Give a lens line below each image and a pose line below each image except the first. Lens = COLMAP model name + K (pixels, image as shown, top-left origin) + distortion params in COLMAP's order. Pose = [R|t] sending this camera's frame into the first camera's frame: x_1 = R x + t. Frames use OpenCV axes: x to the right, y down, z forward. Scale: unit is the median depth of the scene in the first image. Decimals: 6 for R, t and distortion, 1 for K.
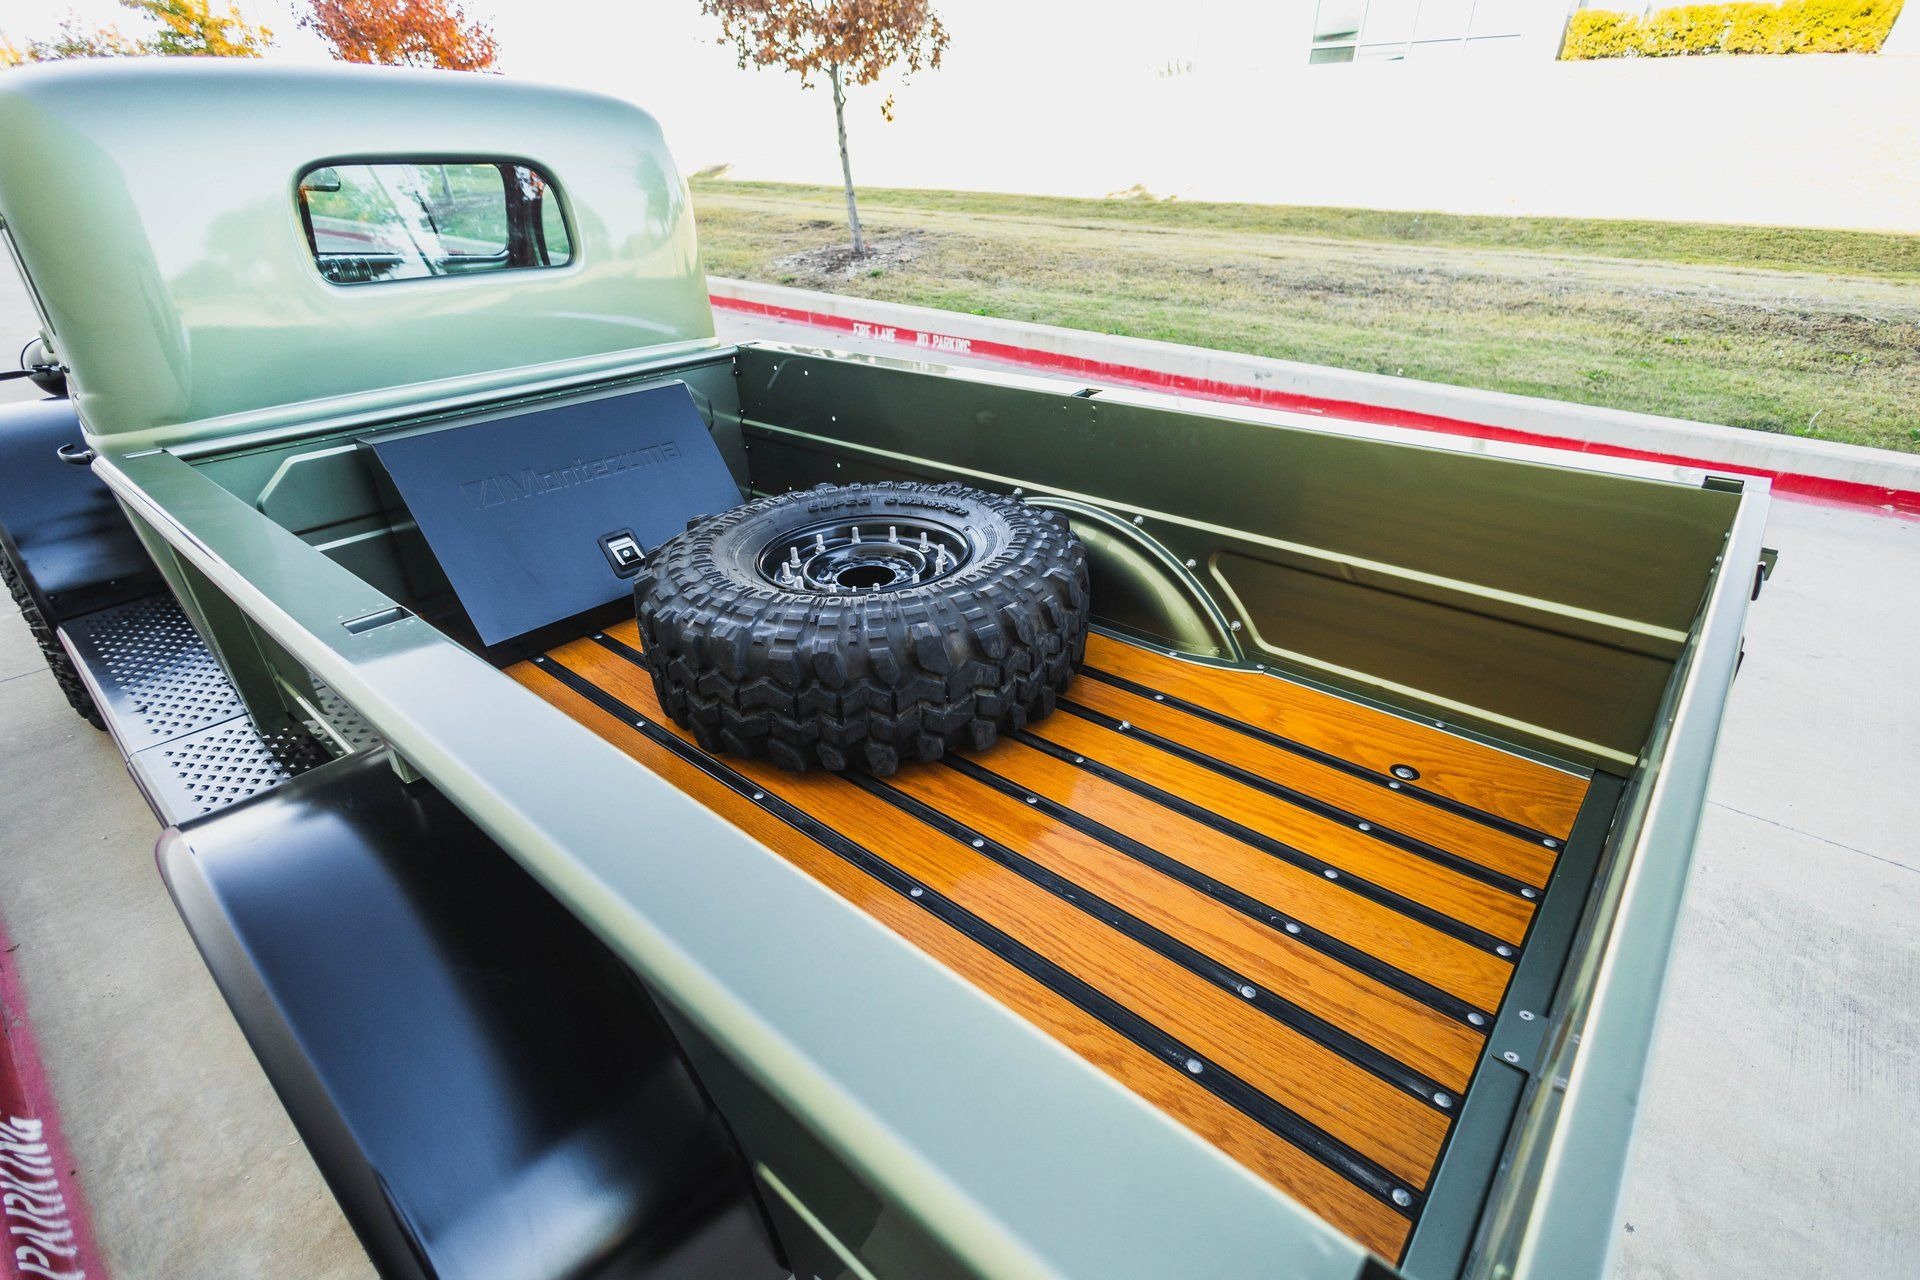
lens RADIAL K [[871.6, 0, 960.0], [0, 871.6, 640.0], [0, 0, 1]] dist [0.009936, -0.006068]
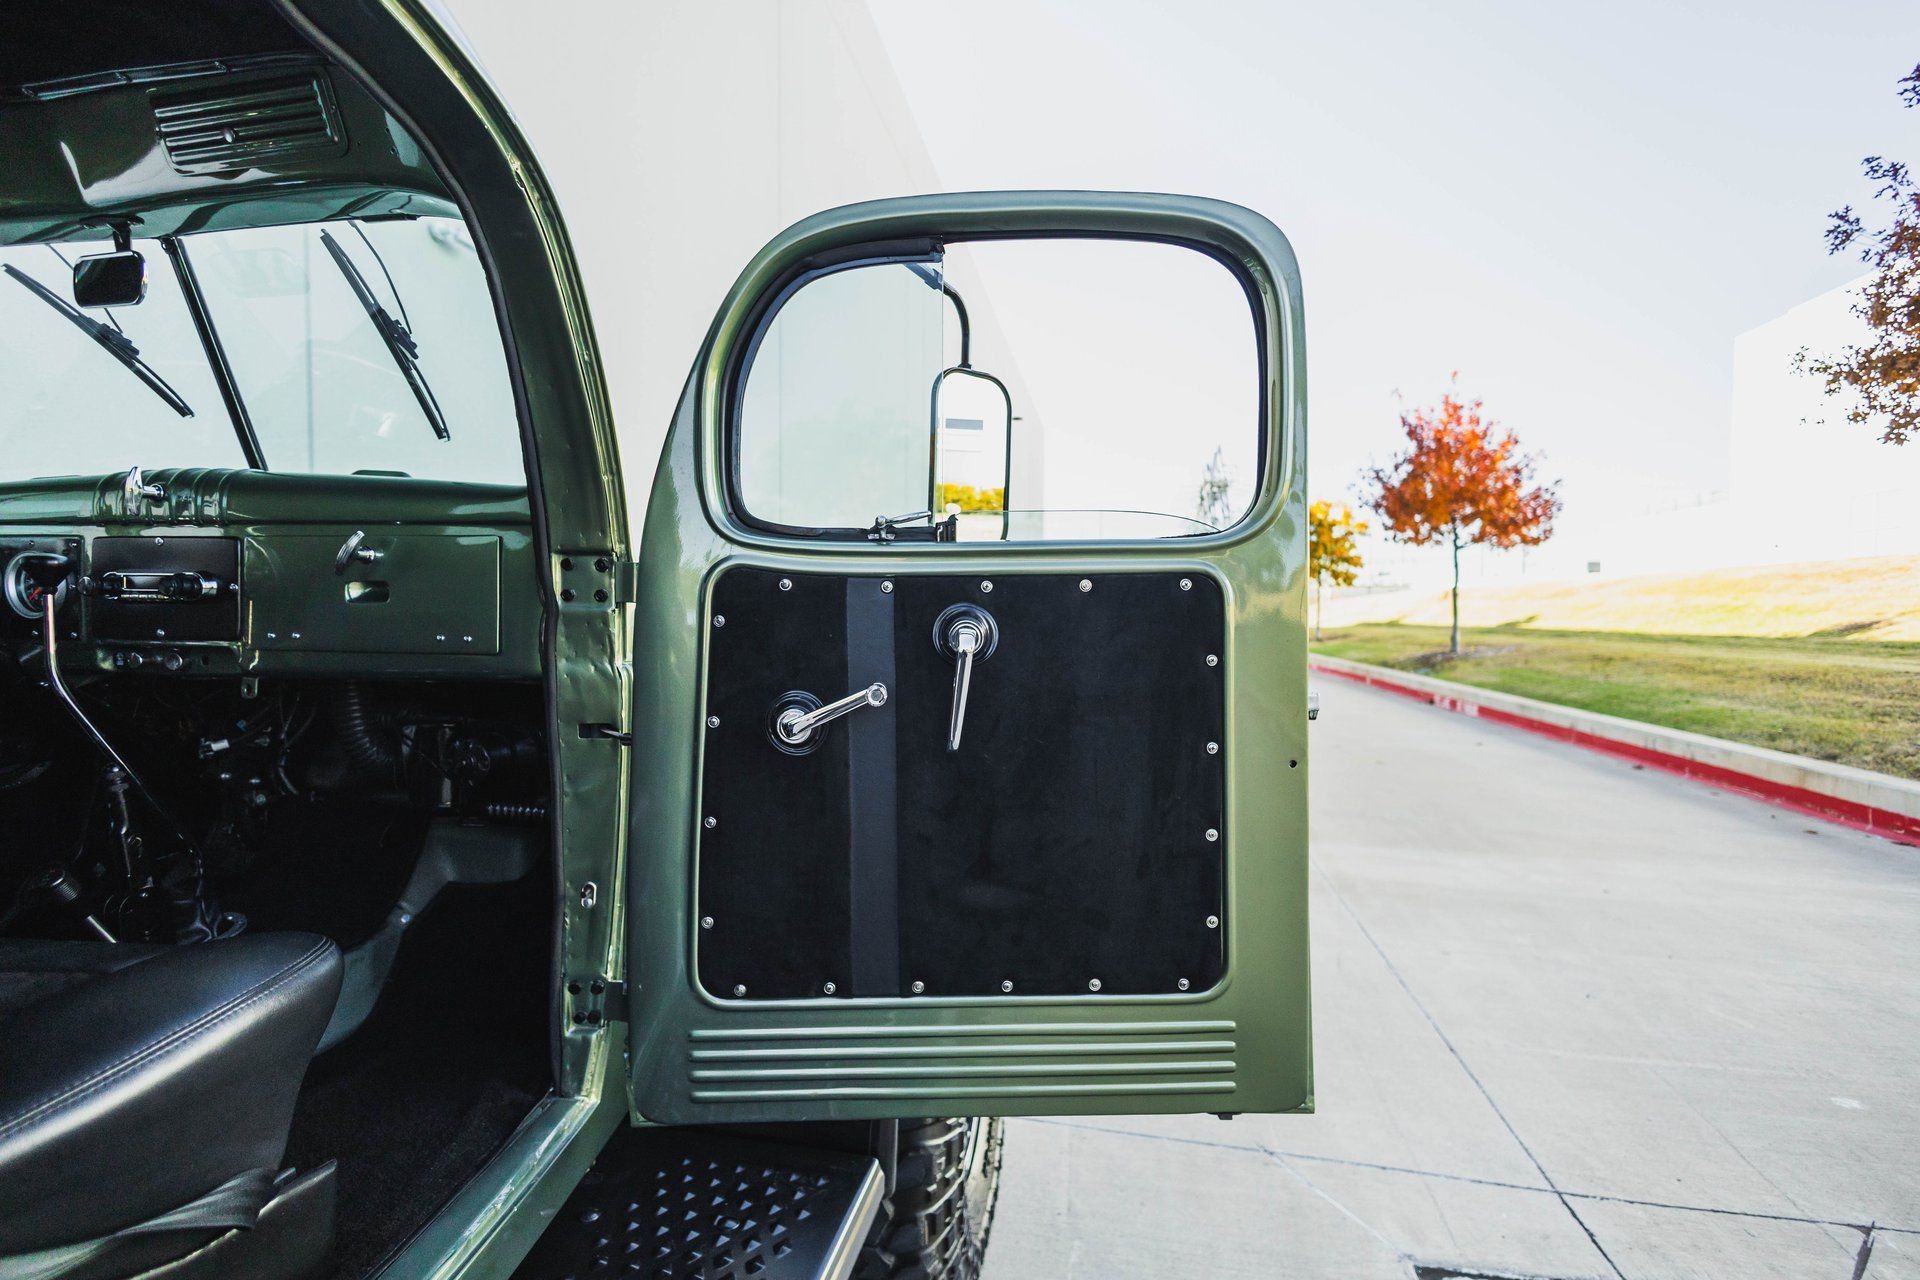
lens RADIAL K [[871.6, 0, 960.0], [0, 871.6, 640.0], [0, 0, 1]] dist [0.009936, -0.006068]
pose [[0.490397, 0.025489, -0.871126, -0.032258], [-0.439079, 0.870665, -0.221702, -0.106715], [0.752809, 0.491215, 0.438163, 0.287762]]
